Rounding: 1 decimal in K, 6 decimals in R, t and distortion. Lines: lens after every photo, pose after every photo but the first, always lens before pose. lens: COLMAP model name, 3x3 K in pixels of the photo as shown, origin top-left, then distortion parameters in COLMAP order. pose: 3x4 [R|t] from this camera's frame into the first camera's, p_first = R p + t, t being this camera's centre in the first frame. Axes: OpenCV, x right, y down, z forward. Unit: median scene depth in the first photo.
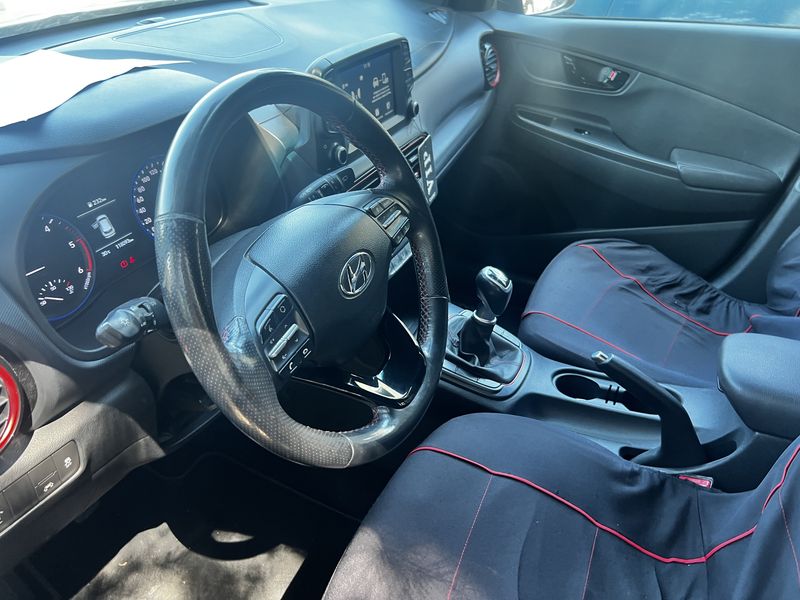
lens RADIAL K [[610.6, 0, 400.2], [0, 610.6, 302.2], [0, 0, 1]] dist [0.031912, -0.026712]
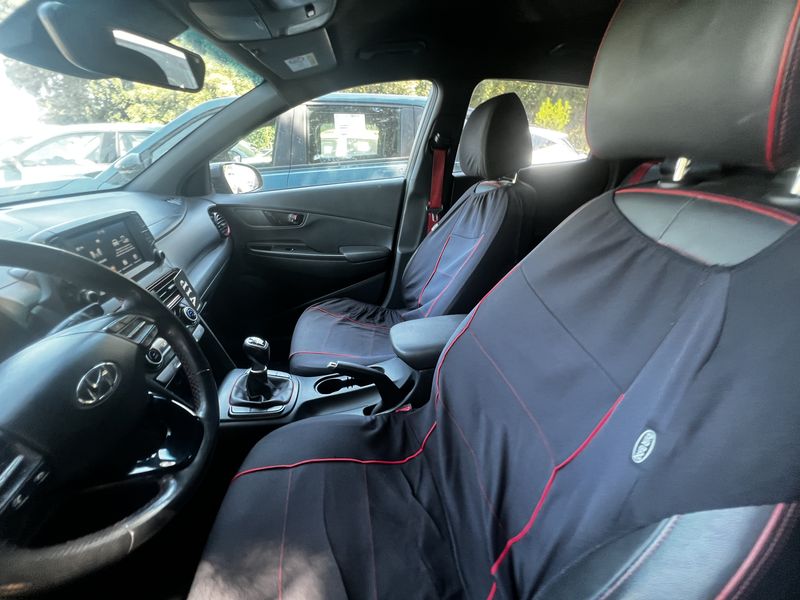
lens RADIAL K [[322.2, 0, 398.9], [0, 322.2, 301.0], [0, 0, 1]] dist [-0.000260, -0.000130]
pose [[0.826084, -0.295387, 0.479928, 0.091257], [0.356946, 0.933269, -0.039989, 0.022181], [-0.436090, 0.204342, 0.876396, 0.093564]]
